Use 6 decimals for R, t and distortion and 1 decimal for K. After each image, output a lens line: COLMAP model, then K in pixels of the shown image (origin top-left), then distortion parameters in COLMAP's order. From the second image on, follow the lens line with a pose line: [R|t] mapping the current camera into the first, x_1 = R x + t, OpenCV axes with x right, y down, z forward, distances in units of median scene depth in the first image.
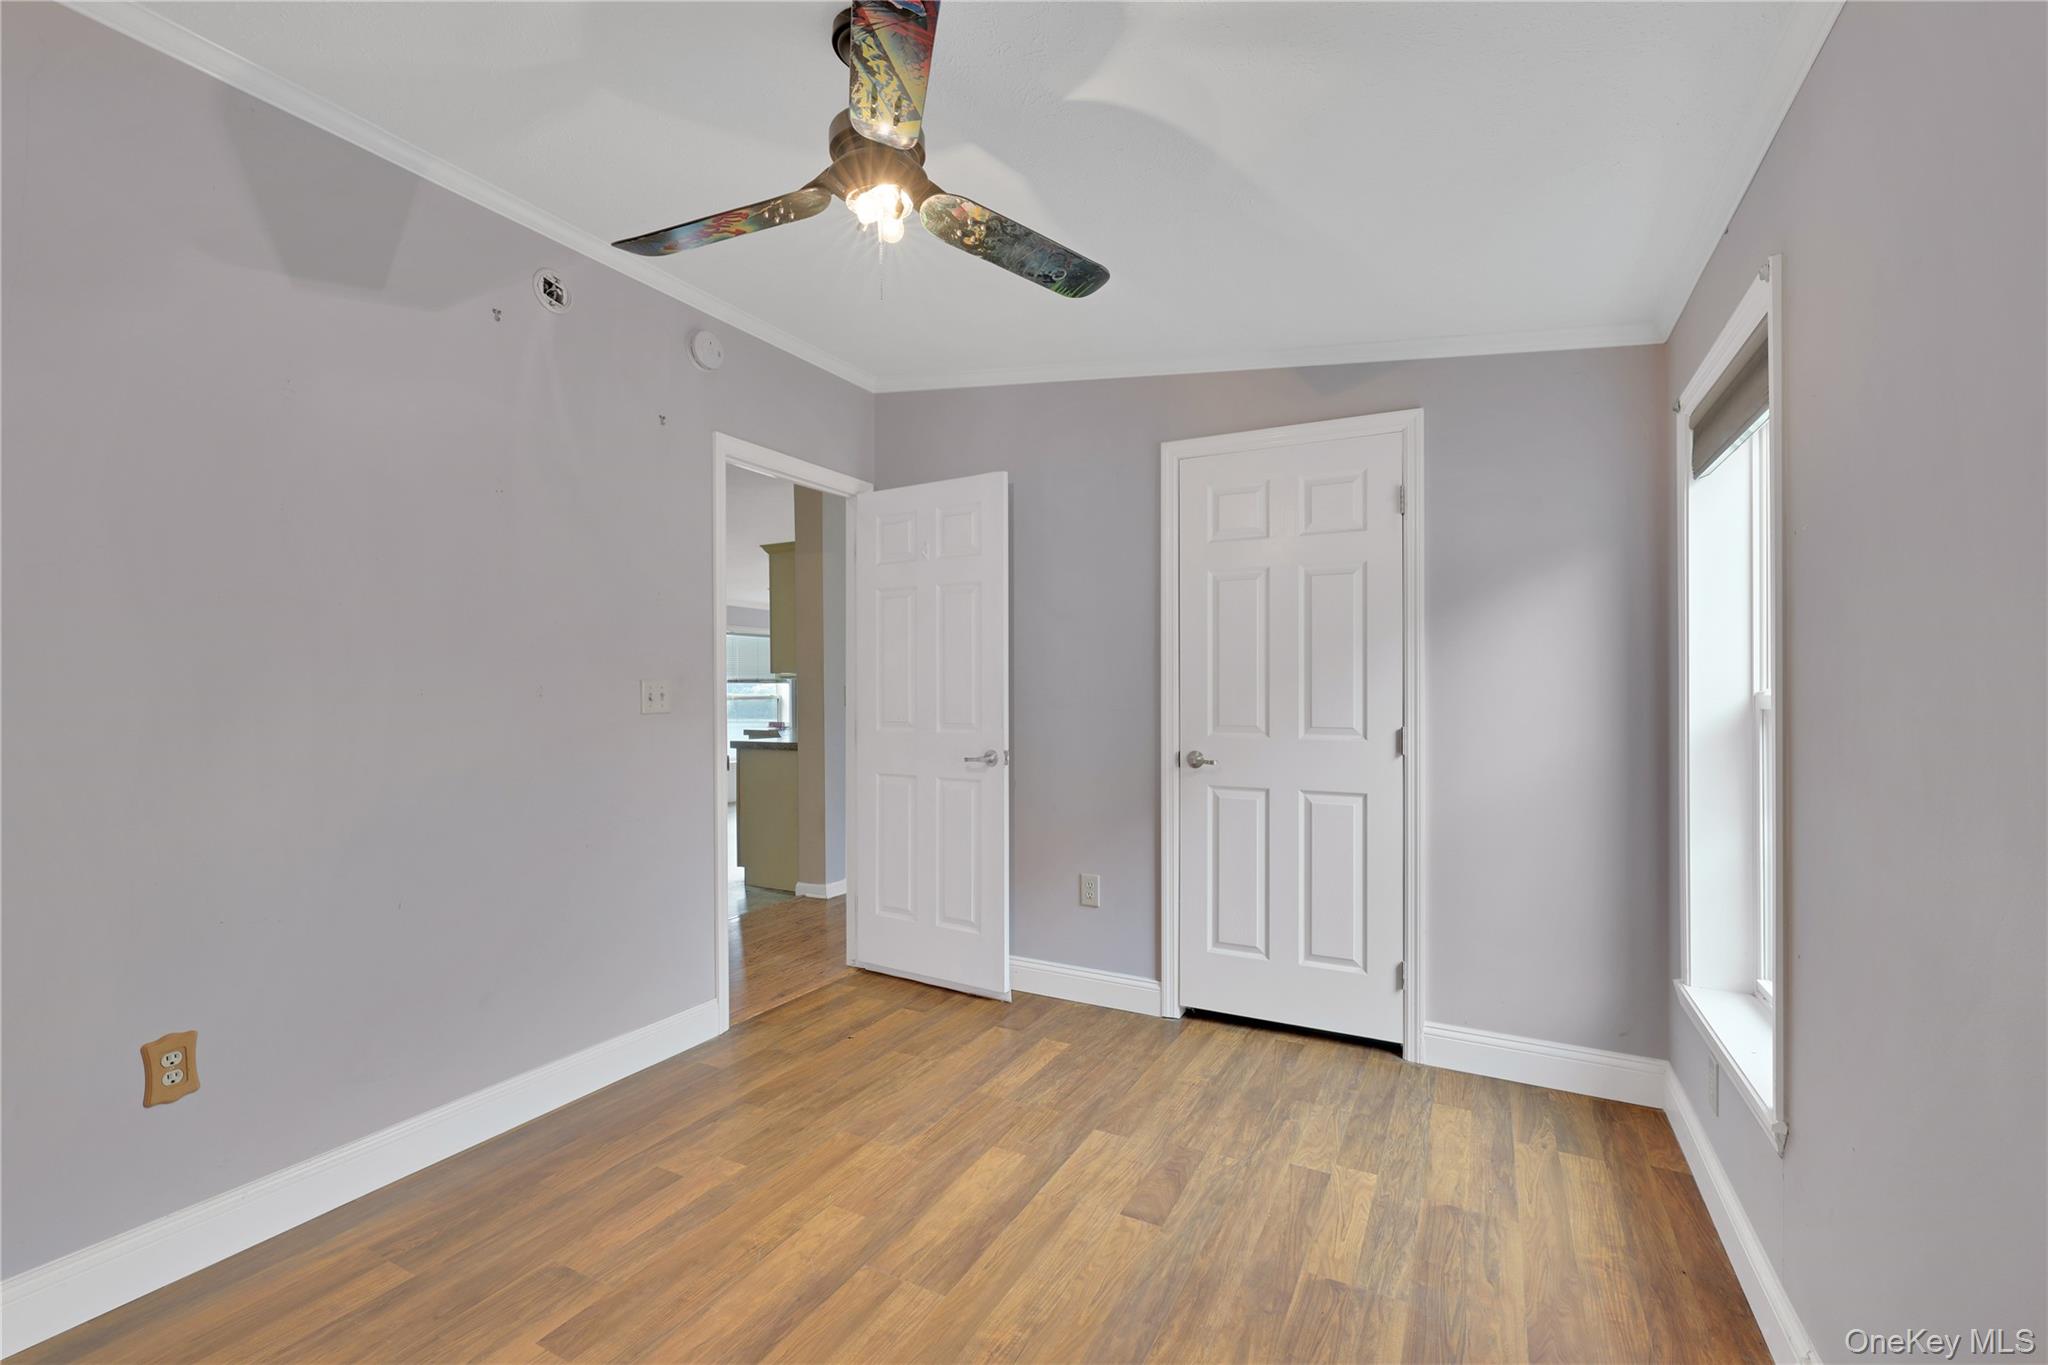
lens RADIAL K [[868.4, 0, 1026.3], [0, 868.4, 693.2], [0, 0, 1]] dist [-0.003735, 0.000579]
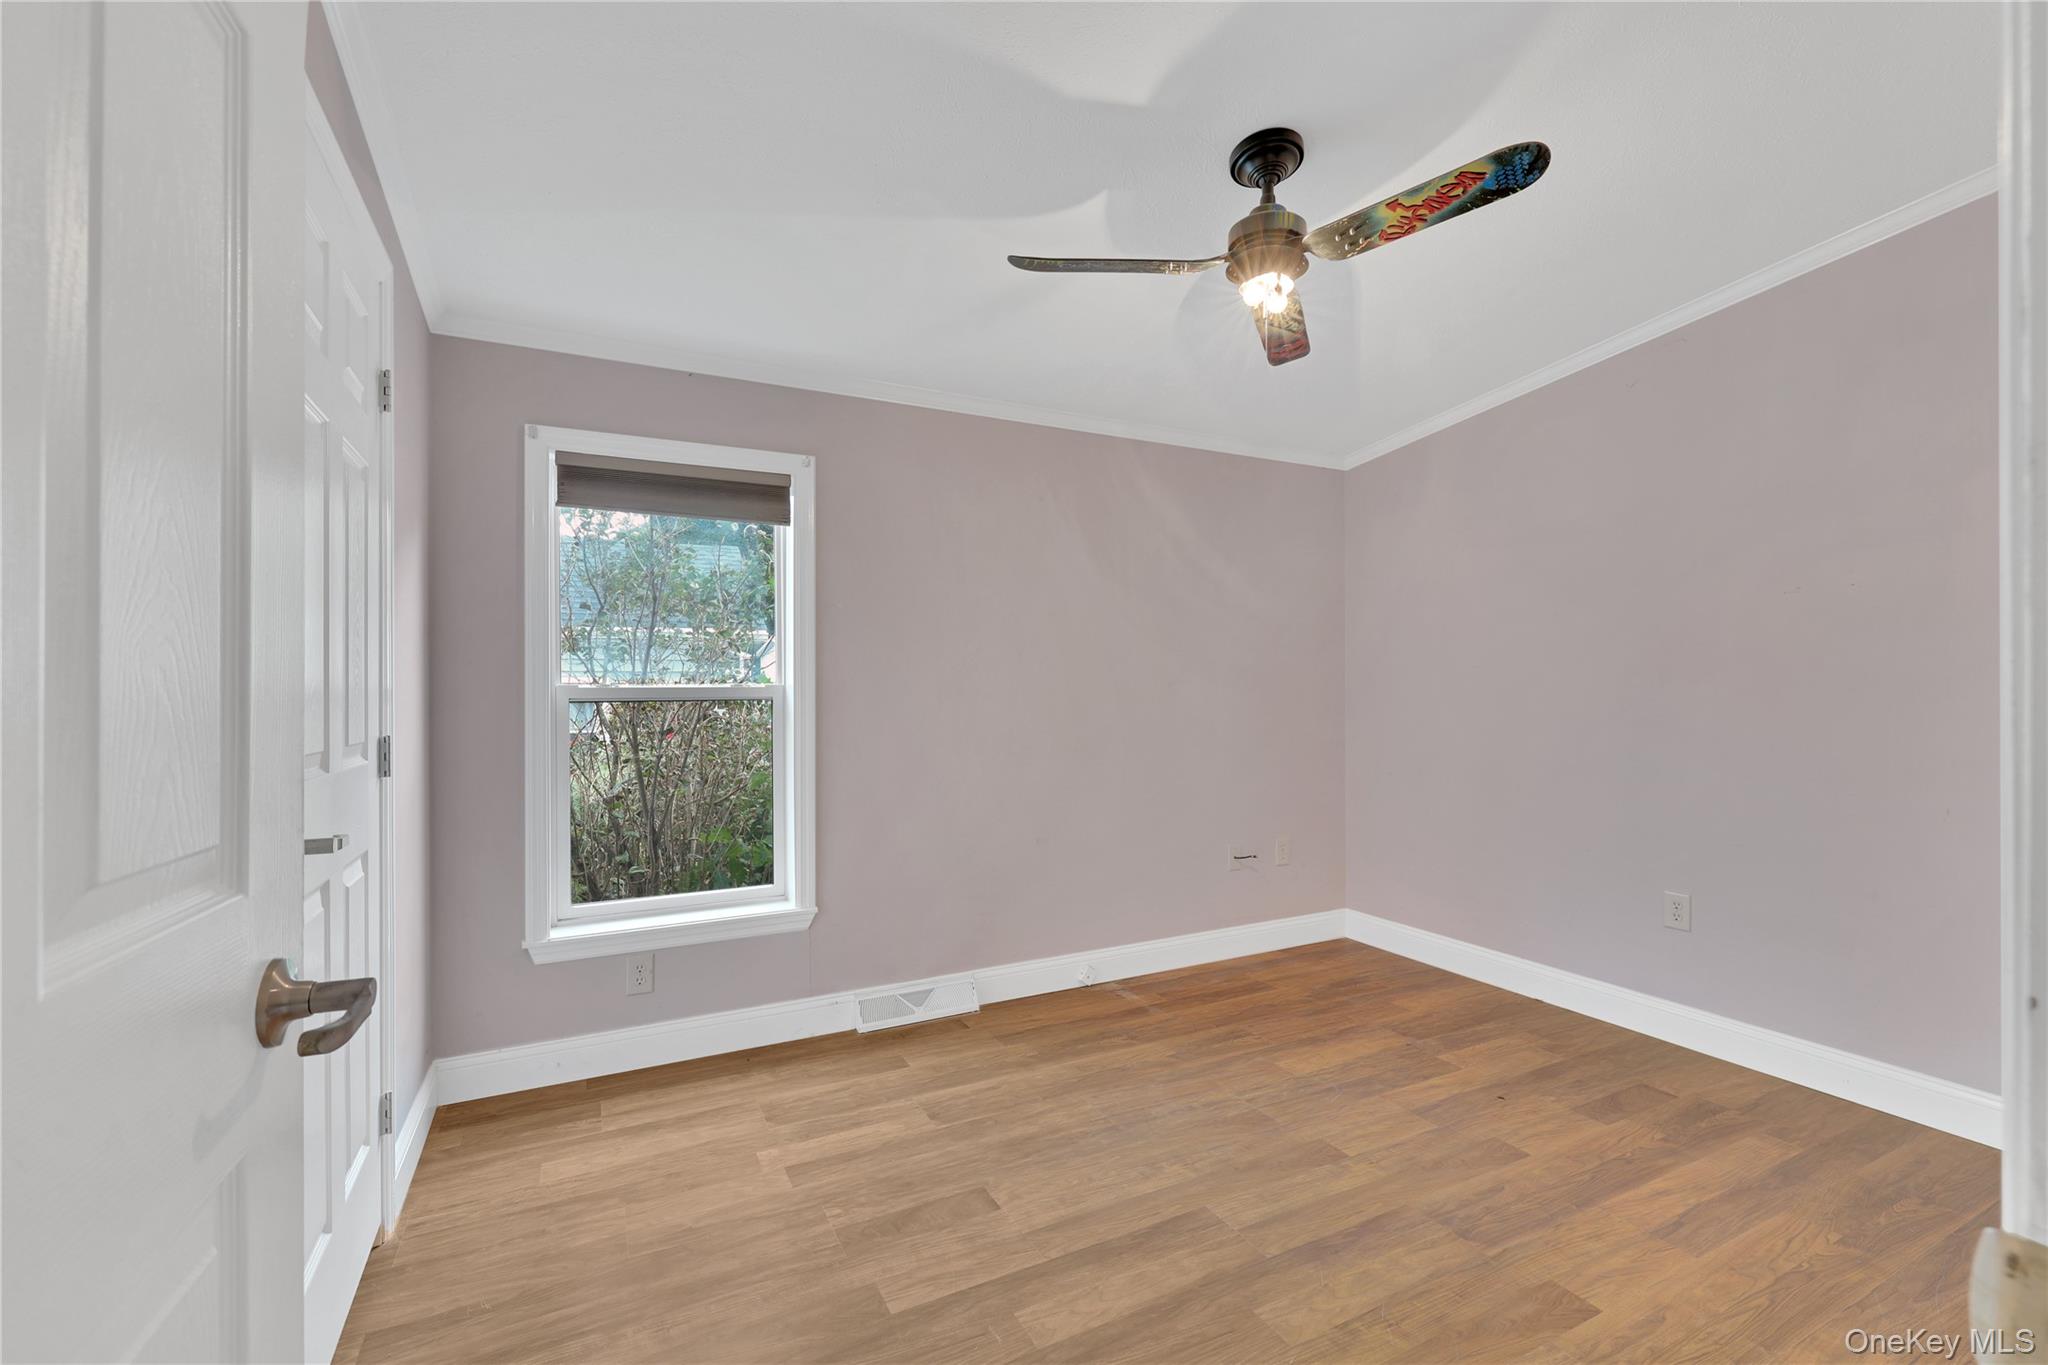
lens RADIAL K [[868.4, 0, 1025.2], [0, 868.4, 679.9], [0, 0, 1]] dist [-0.003735, 0.000579]
pose [[-0.818709, 0.011572, 0.574092, -0.491598], [0.006768, 0.999922, -0.010504, 0.011010], [-0.574169, -0.004714, -0.818723, 1.812861]]
